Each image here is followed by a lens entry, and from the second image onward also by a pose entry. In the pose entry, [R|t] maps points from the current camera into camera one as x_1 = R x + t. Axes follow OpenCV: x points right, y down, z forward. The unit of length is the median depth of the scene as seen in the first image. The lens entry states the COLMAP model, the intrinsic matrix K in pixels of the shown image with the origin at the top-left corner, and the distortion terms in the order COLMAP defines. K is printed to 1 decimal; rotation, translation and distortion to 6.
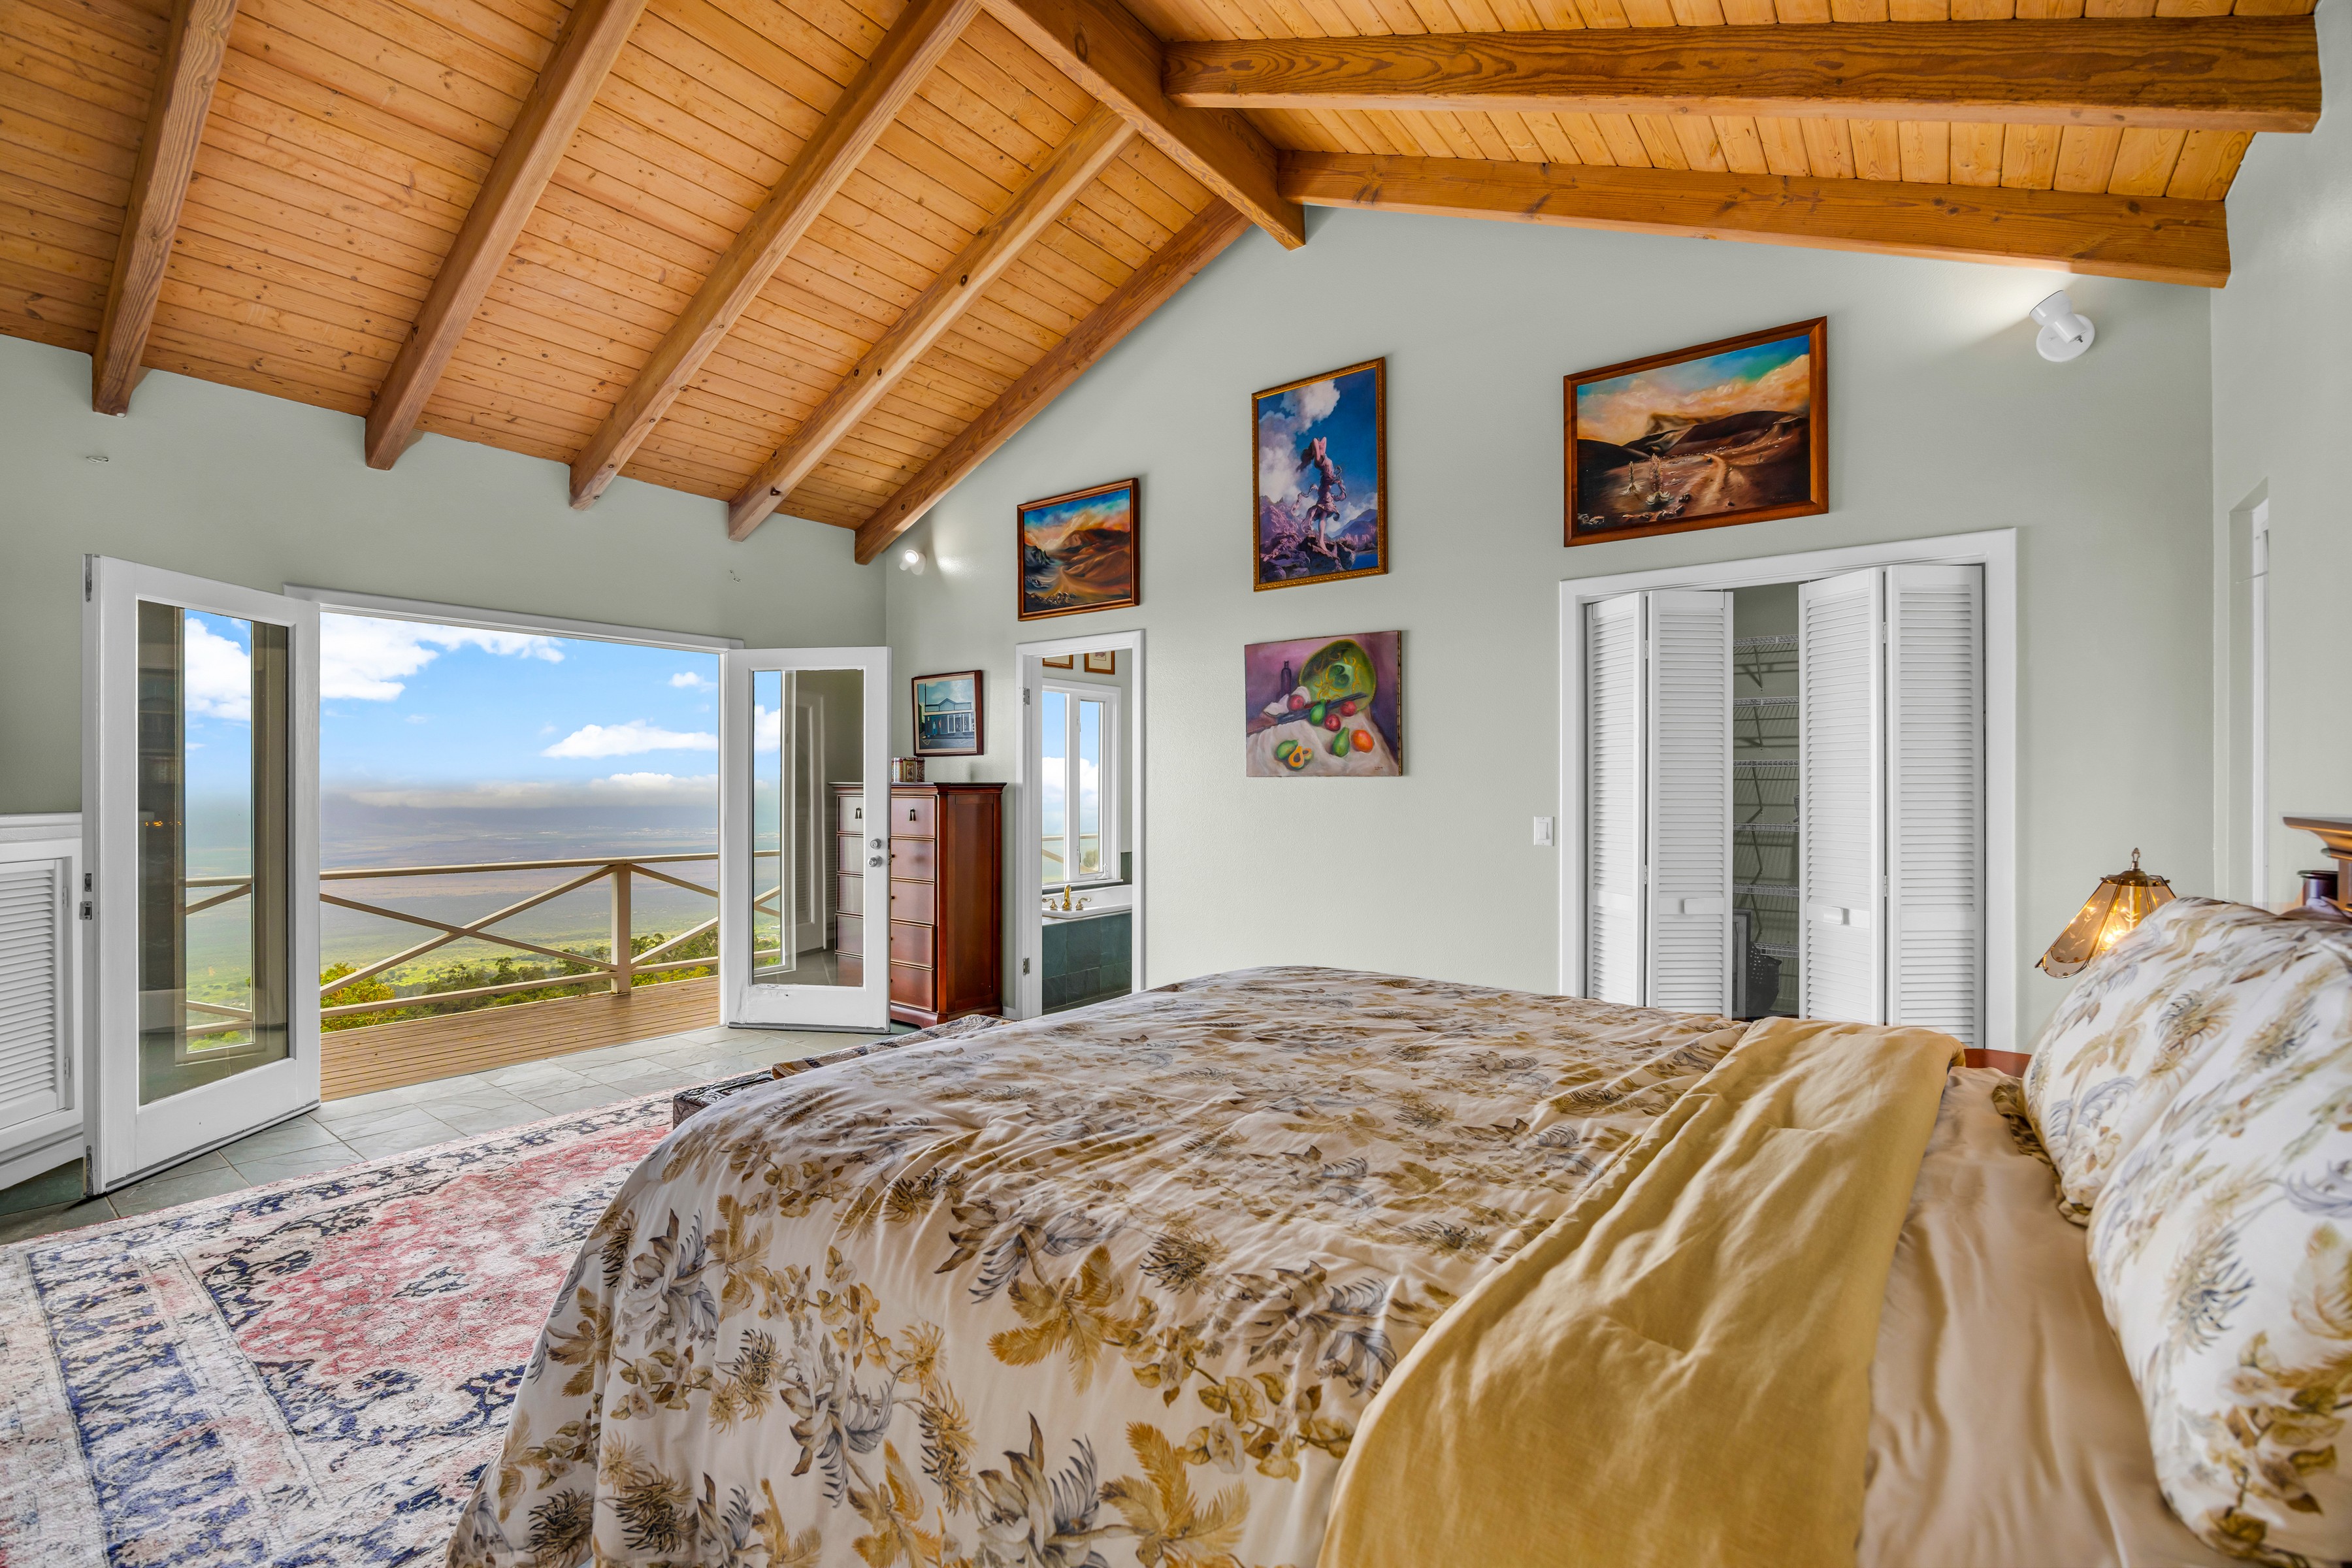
lens RADIAL K [[1042.3, 0, 1183.5], [0, 1042.3, 781.9], [0, 0, 1]] dist [-0.009303, 0.001128]
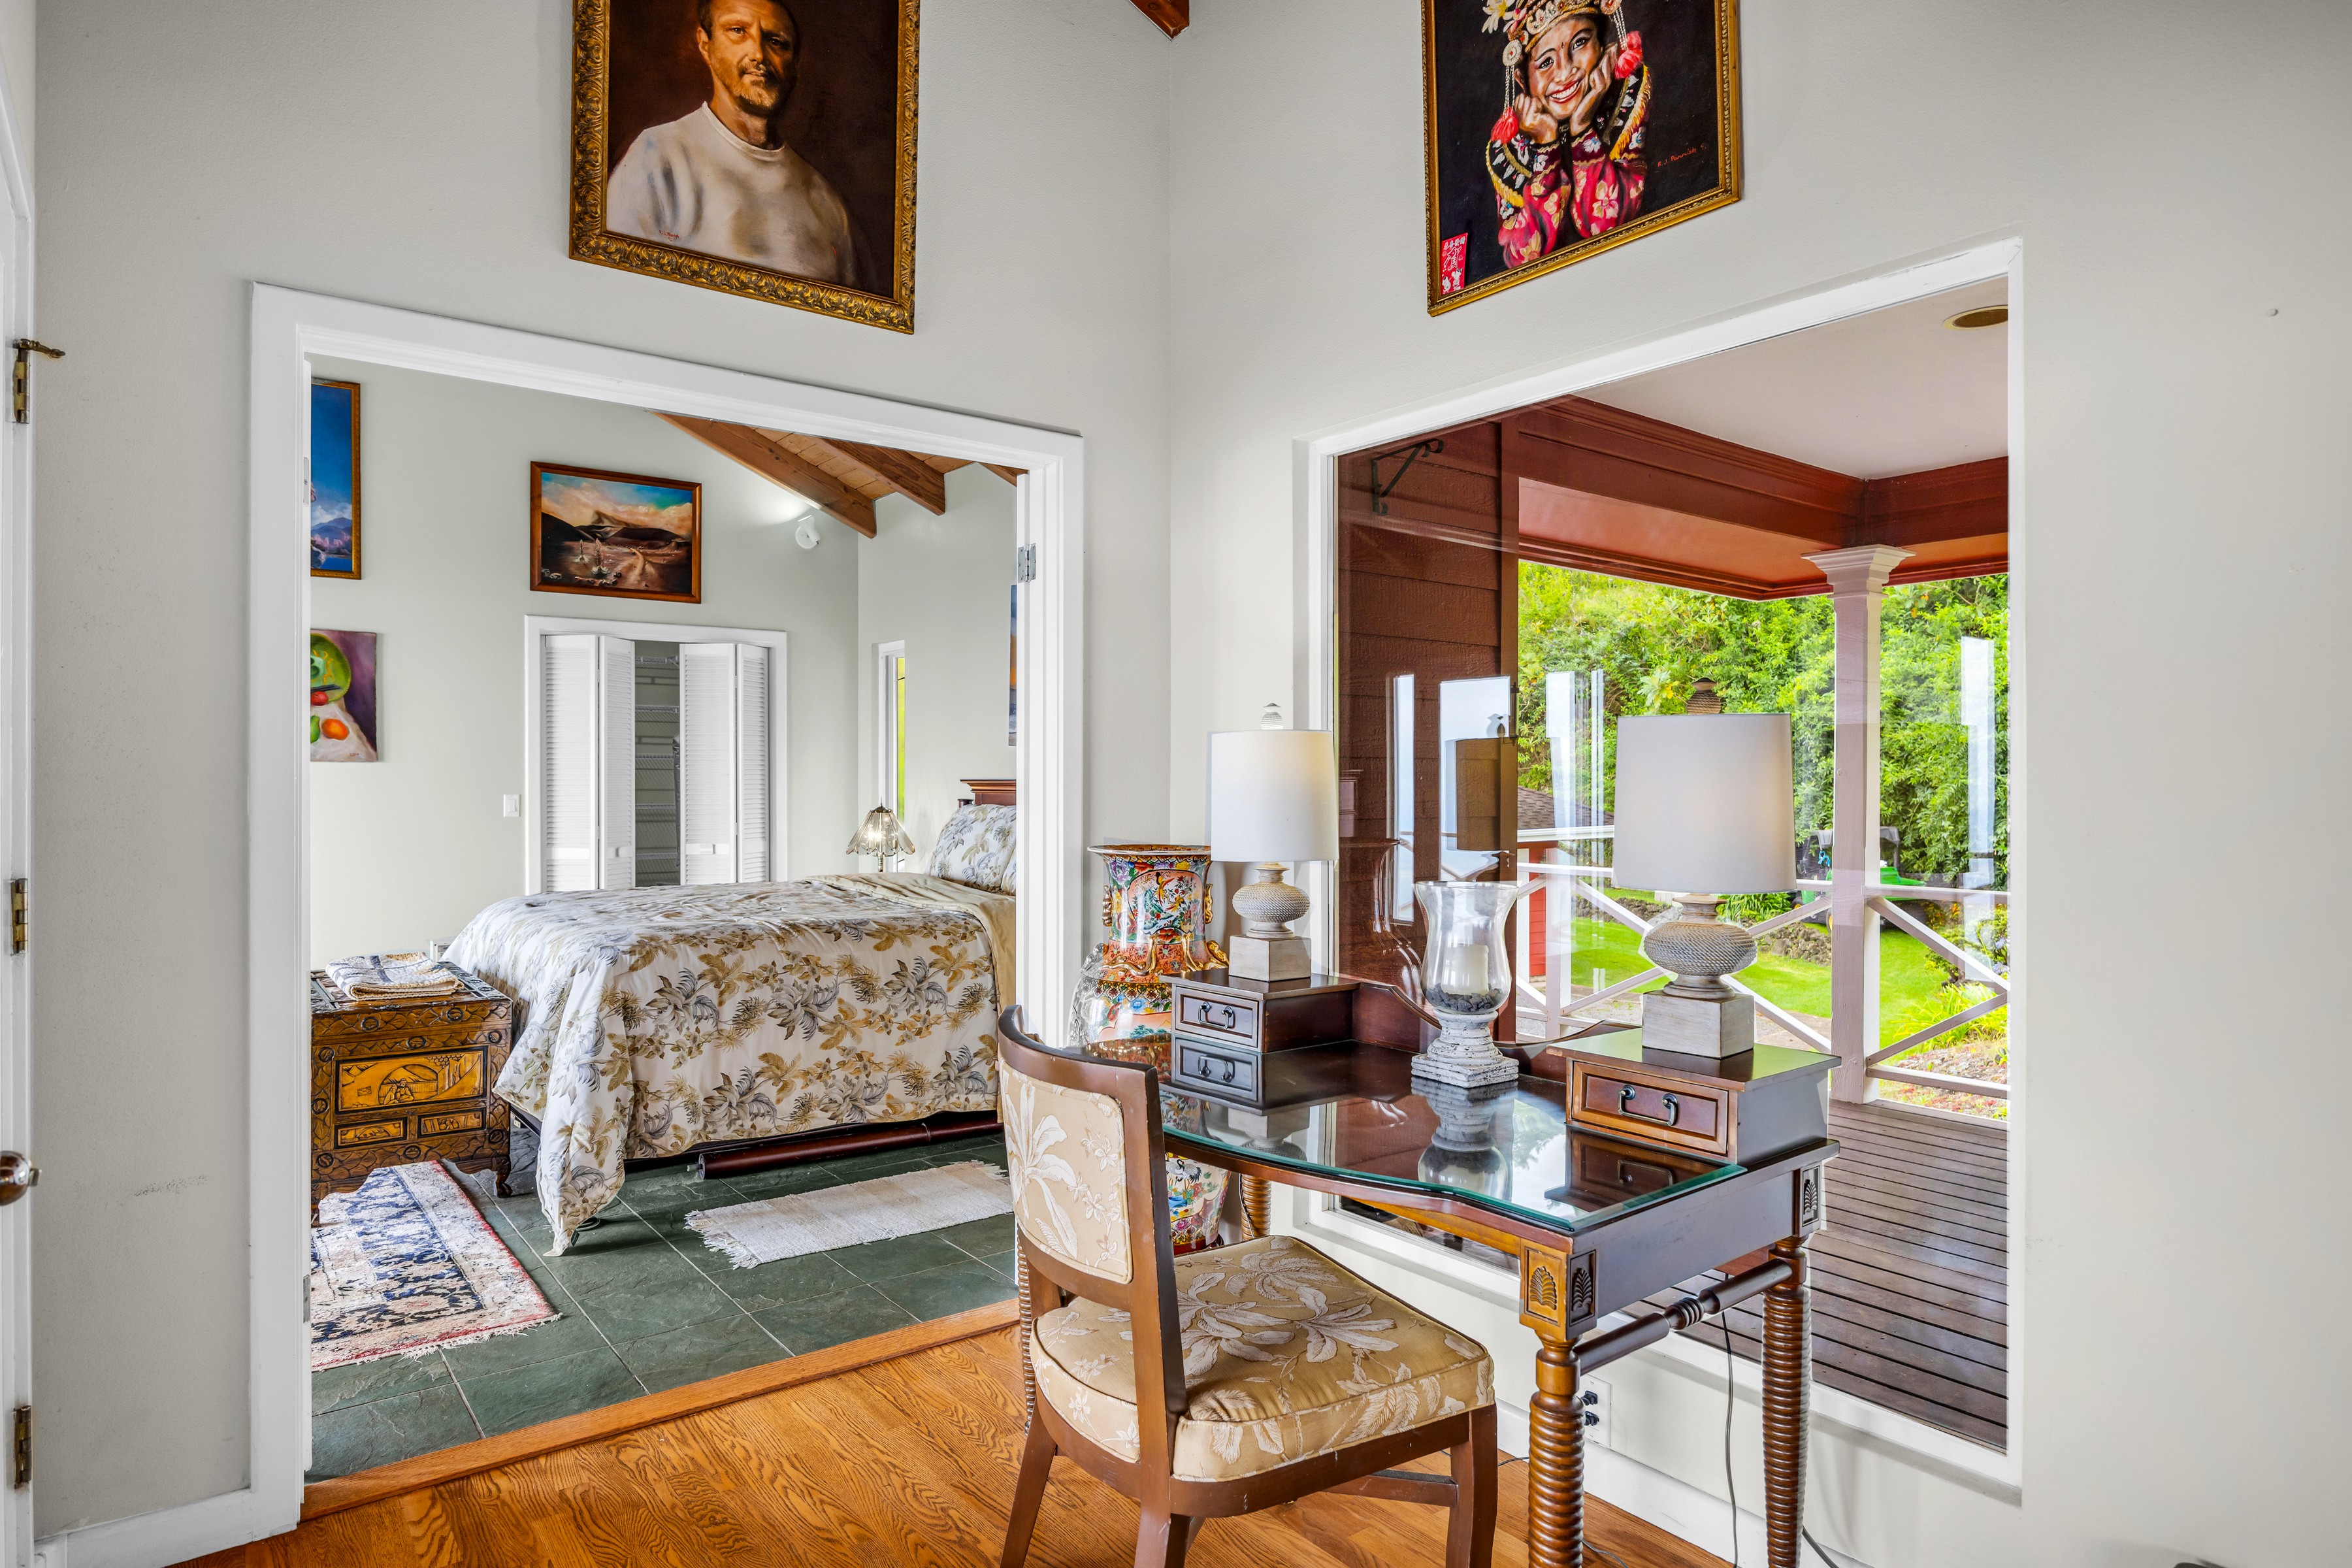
lens RADIAL K [[1345.7, 0, 1158.8], [0, 1345.7, 786.7], [0, 0, 1]] dist [-0.007393, -0.000823]
pose [[0.265691, -0.004505, 0.964048, -1.126336], [0.002241, 0.999989, 0.004055, 0.020173], [-0.964056, 0.001083, 0.265699, -0.236864]]
